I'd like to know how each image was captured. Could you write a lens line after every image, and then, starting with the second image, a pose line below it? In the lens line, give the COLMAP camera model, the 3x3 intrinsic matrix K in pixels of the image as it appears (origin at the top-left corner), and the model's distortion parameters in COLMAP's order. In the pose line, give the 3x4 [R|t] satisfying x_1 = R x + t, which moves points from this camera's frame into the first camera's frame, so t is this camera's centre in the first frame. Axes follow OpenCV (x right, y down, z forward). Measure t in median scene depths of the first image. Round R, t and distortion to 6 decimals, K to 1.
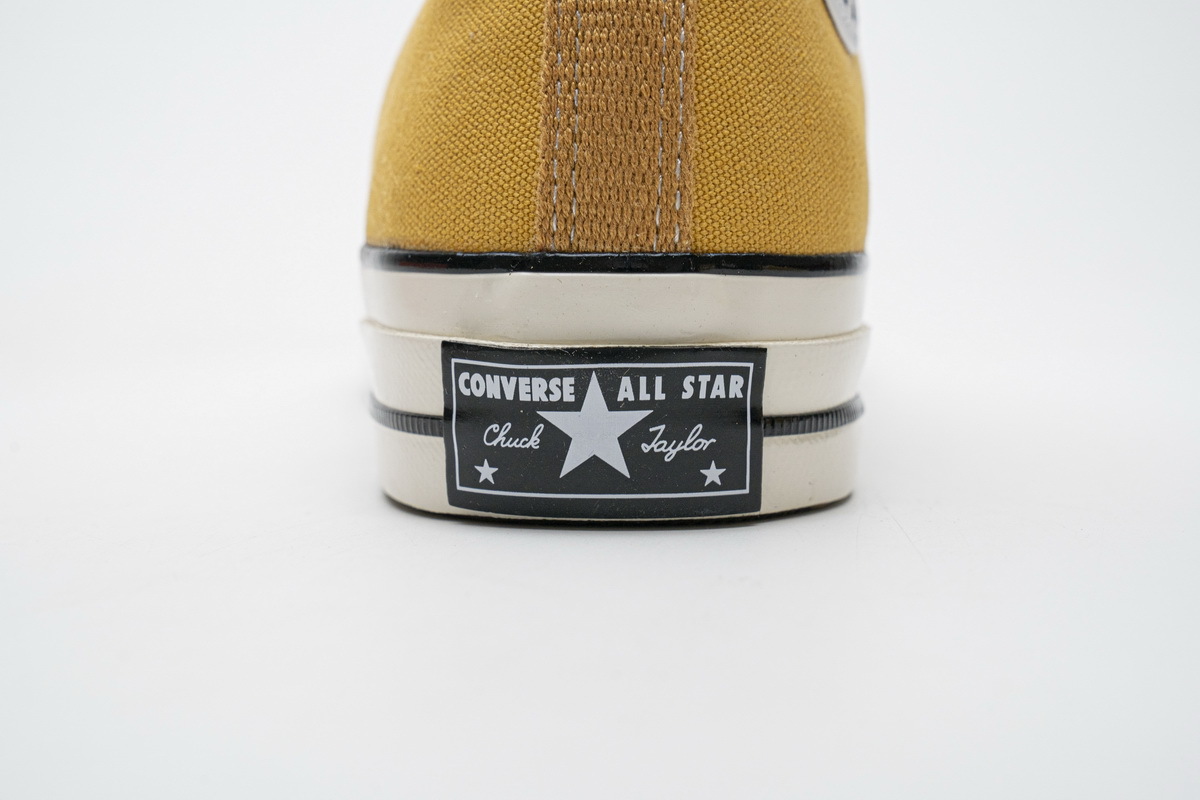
lens RADIAL K [[2100.2, 0, 604.4], [0, 2100.2, 401.0], [0, 0, 1]] dist [0.100917, 0.000000]
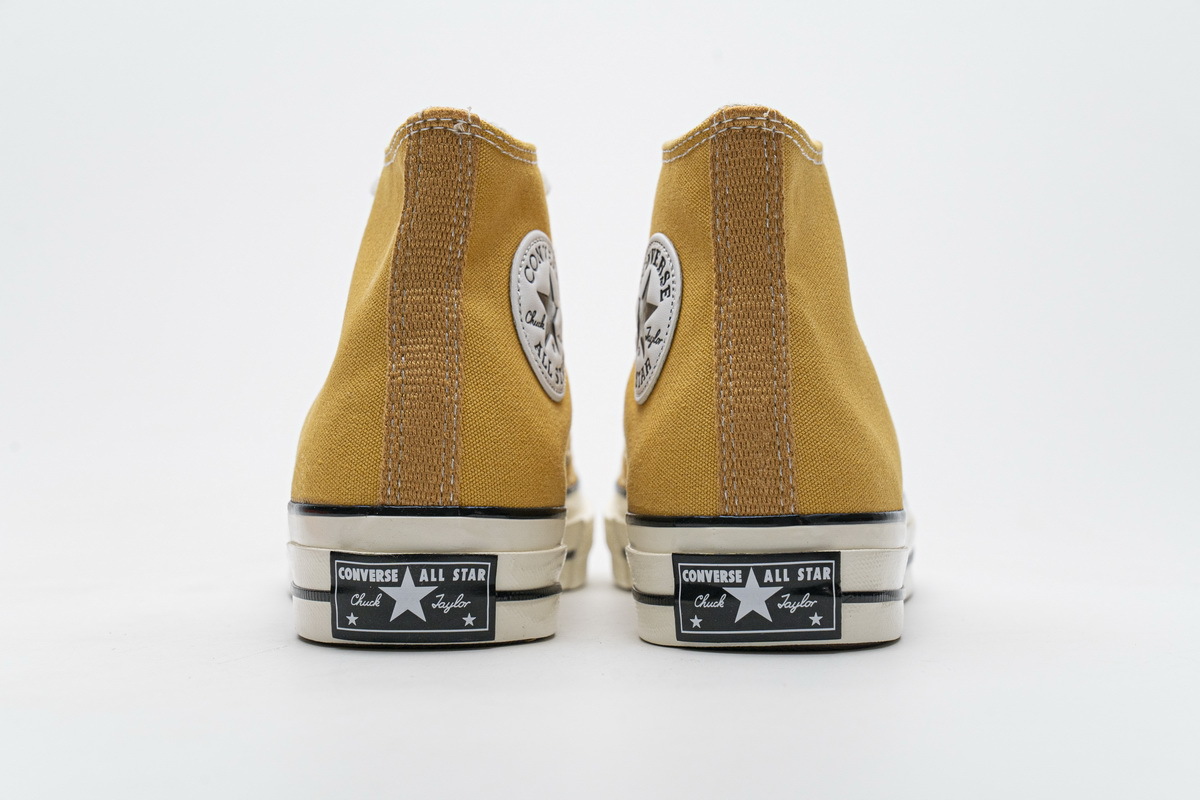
lens RADIAL K [[2100.2, 0, 598.5], [0, 2100.2, 395.3], [0, 0, 1]] dist [0.100917, 0.000000]
pose [[0.999076, 0.008148, 0.042195, 0.087661], [-0.002941, 0.992523, -0.122022, 0.065670], [-0.042874, 0.121785, 0.991630, -0.964107]]
